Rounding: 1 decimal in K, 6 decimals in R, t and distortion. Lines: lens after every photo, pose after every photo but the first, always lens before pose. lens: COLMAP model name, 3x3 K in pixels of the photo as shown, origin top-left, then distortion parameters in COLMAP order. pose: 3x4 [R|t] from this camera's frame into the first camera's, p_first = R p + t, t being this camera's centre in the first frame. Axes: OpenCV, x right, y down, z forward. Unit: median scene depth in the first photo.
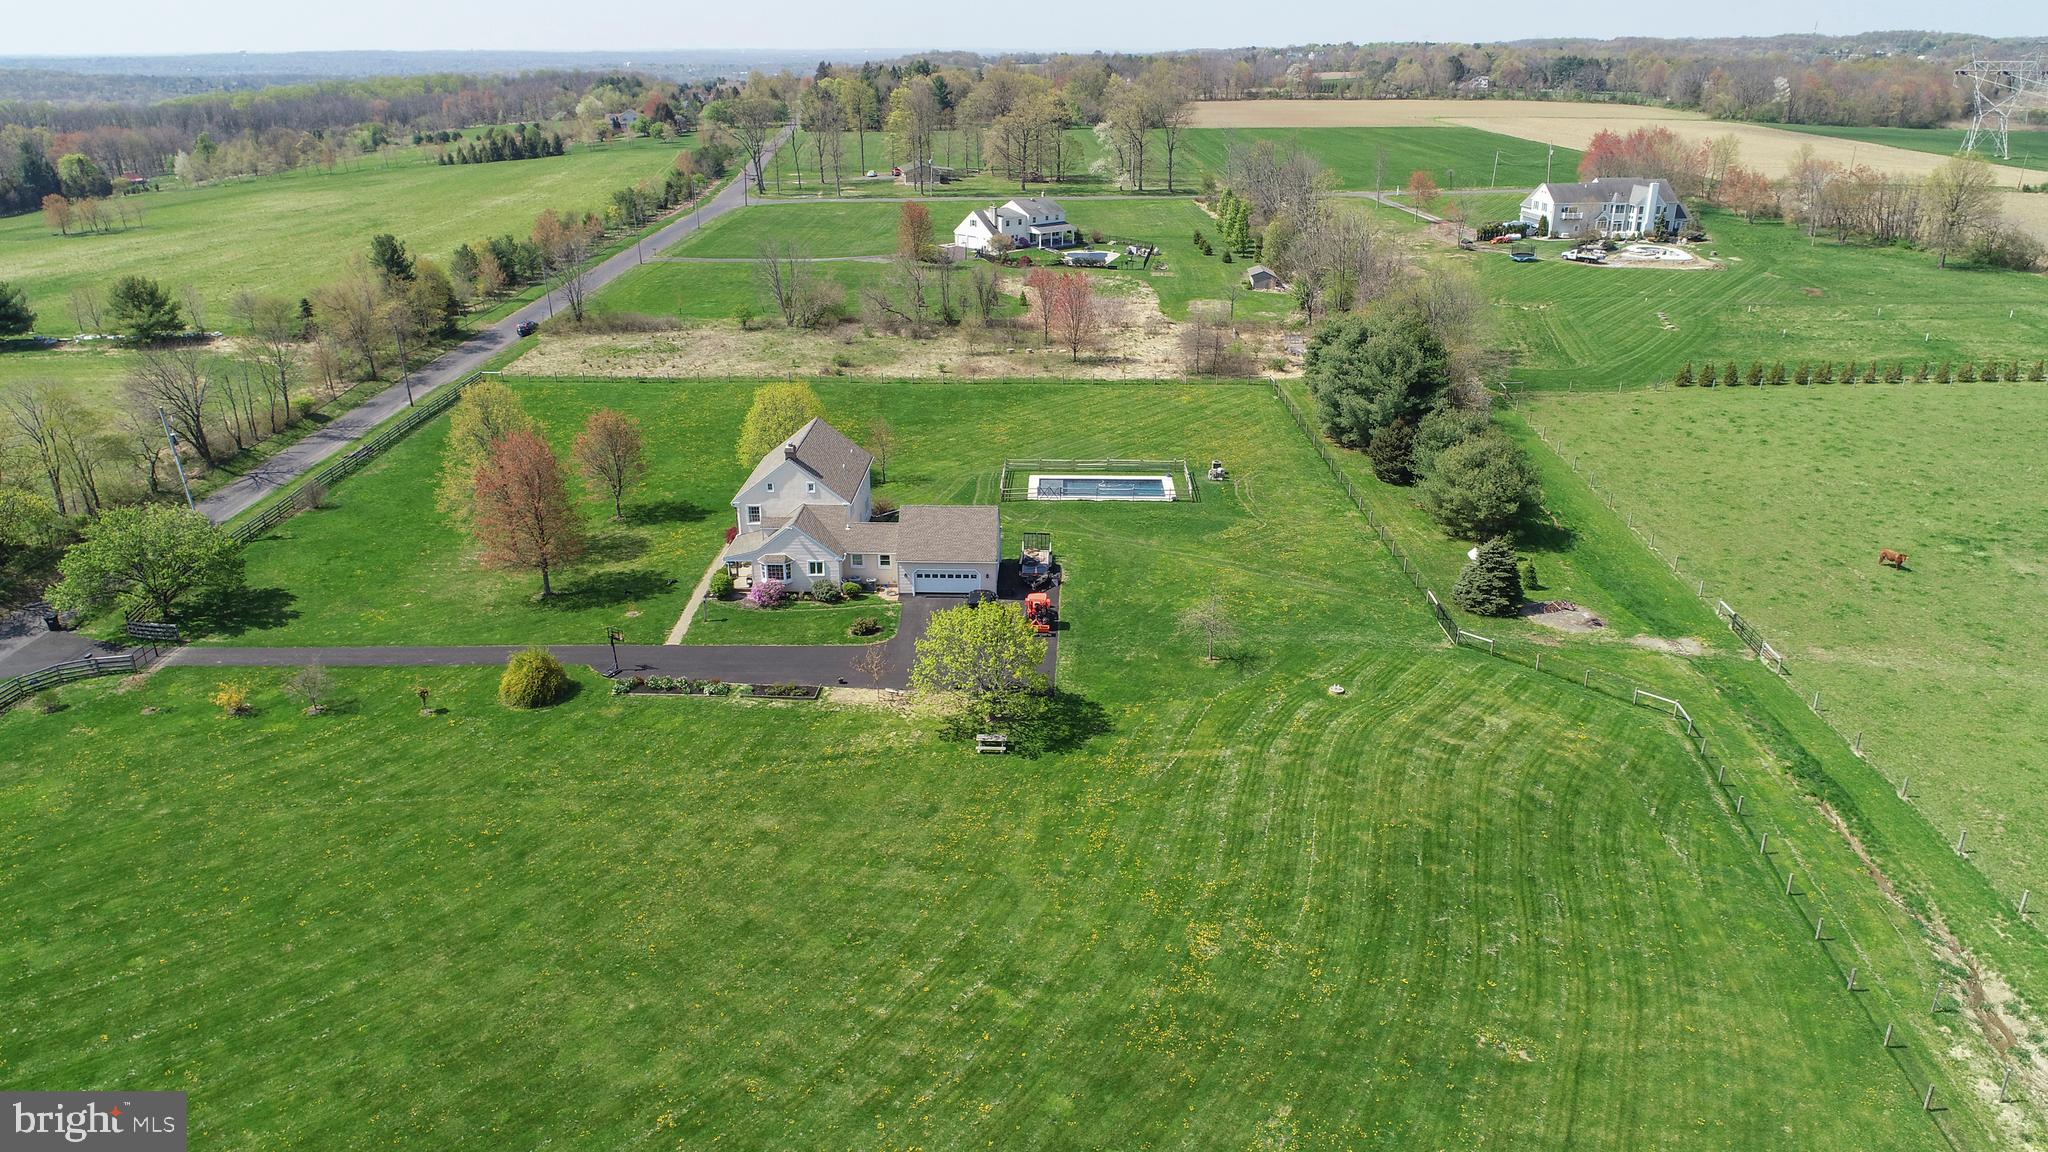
lens RADIAL K [[1370.8, 0, 1024.0], [0, 1370.8, 576.0], [0, 0, 1]] dist [-0.000991, -0.004351]
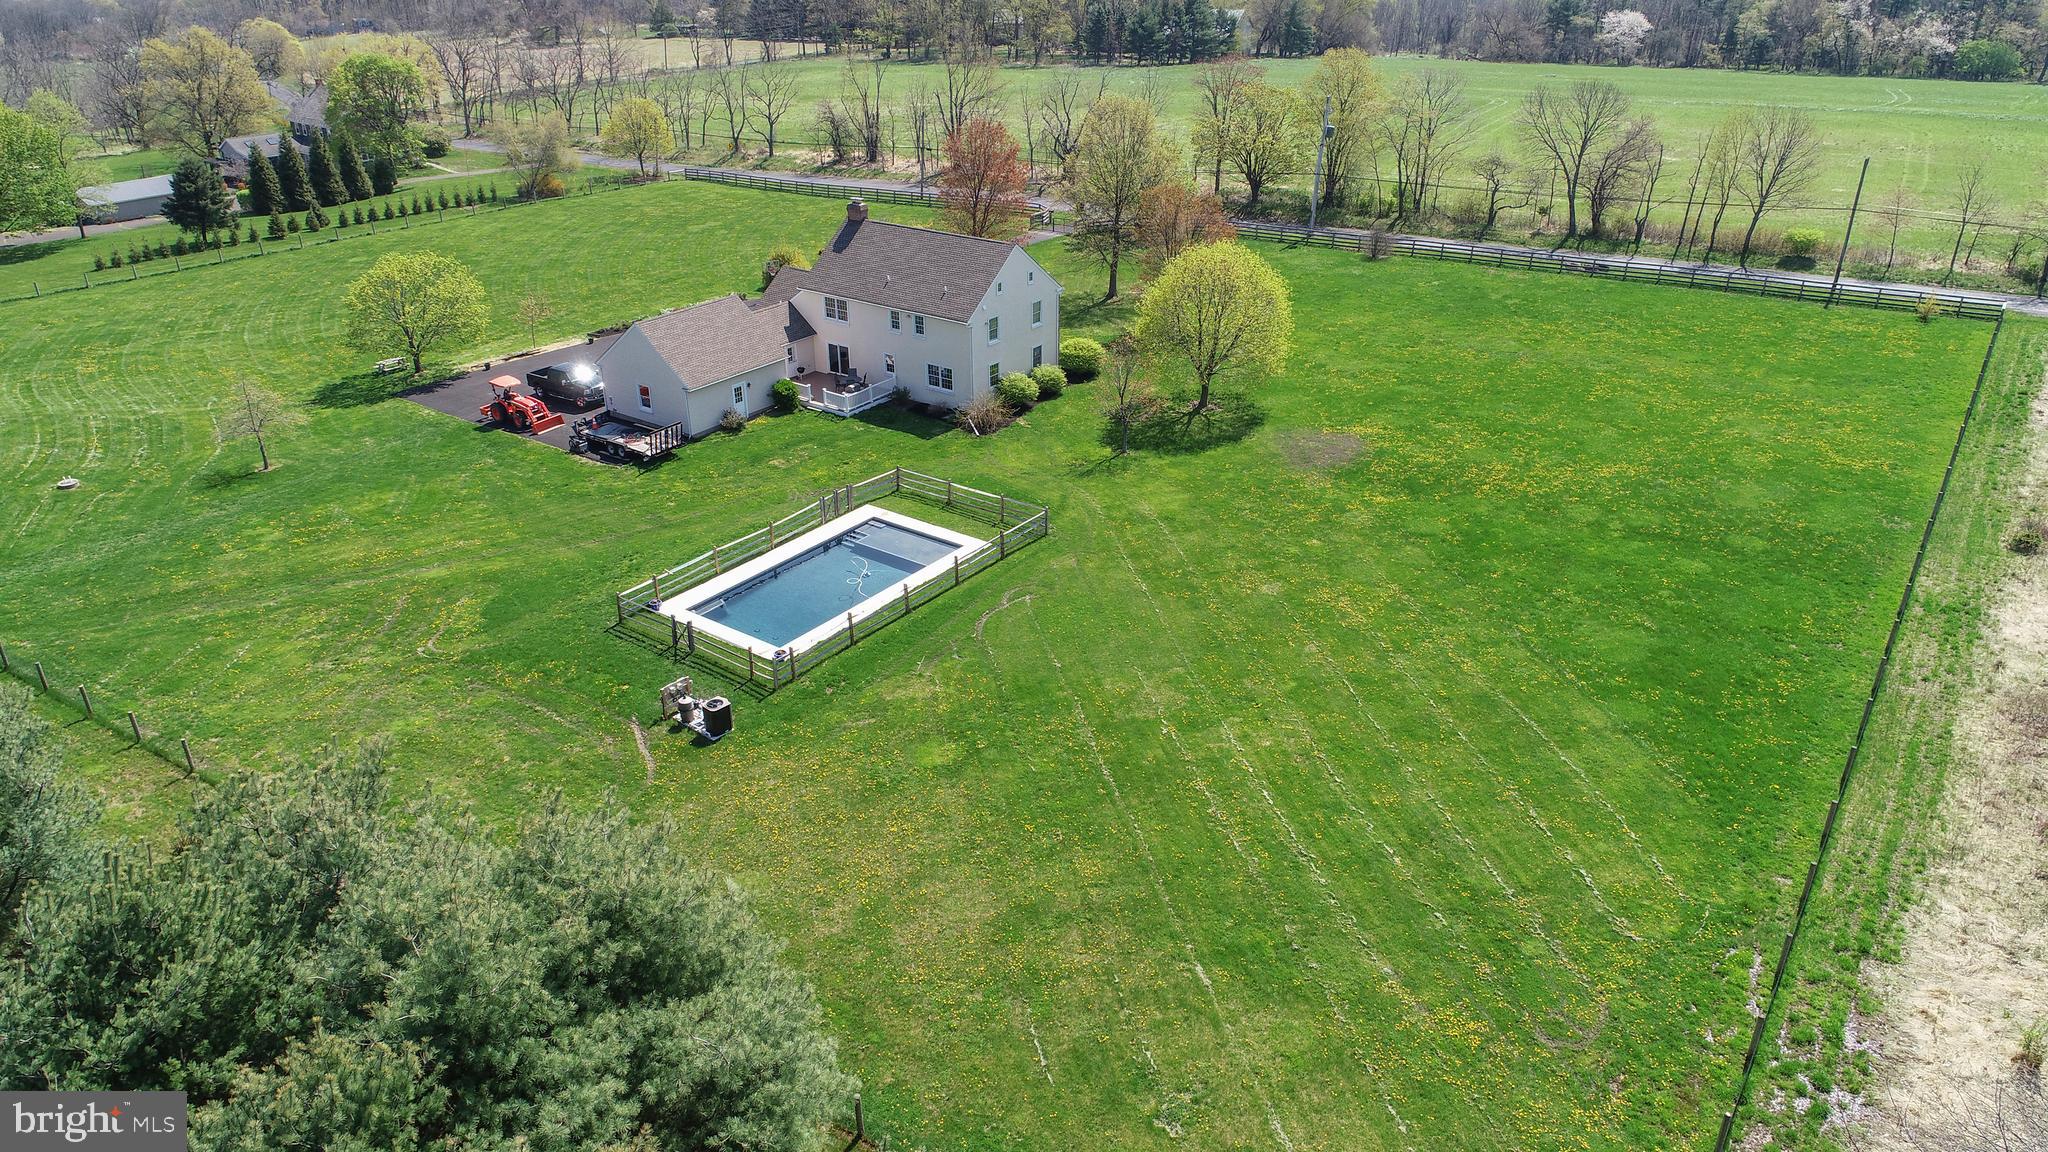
lens RADIAL K [[1370.8, 0, 1024.0], [0, 1370.8, 576.0], [0, 0, 1]] dist [-0.000991, -0.004351]
pose [[-0.568628, 0.364765, -0.737298, 0.465412], [-0.298792, 0.743502, 0.598271, -0.464901], [0.766411, 0.560492, -0.313787, 1.534987]]
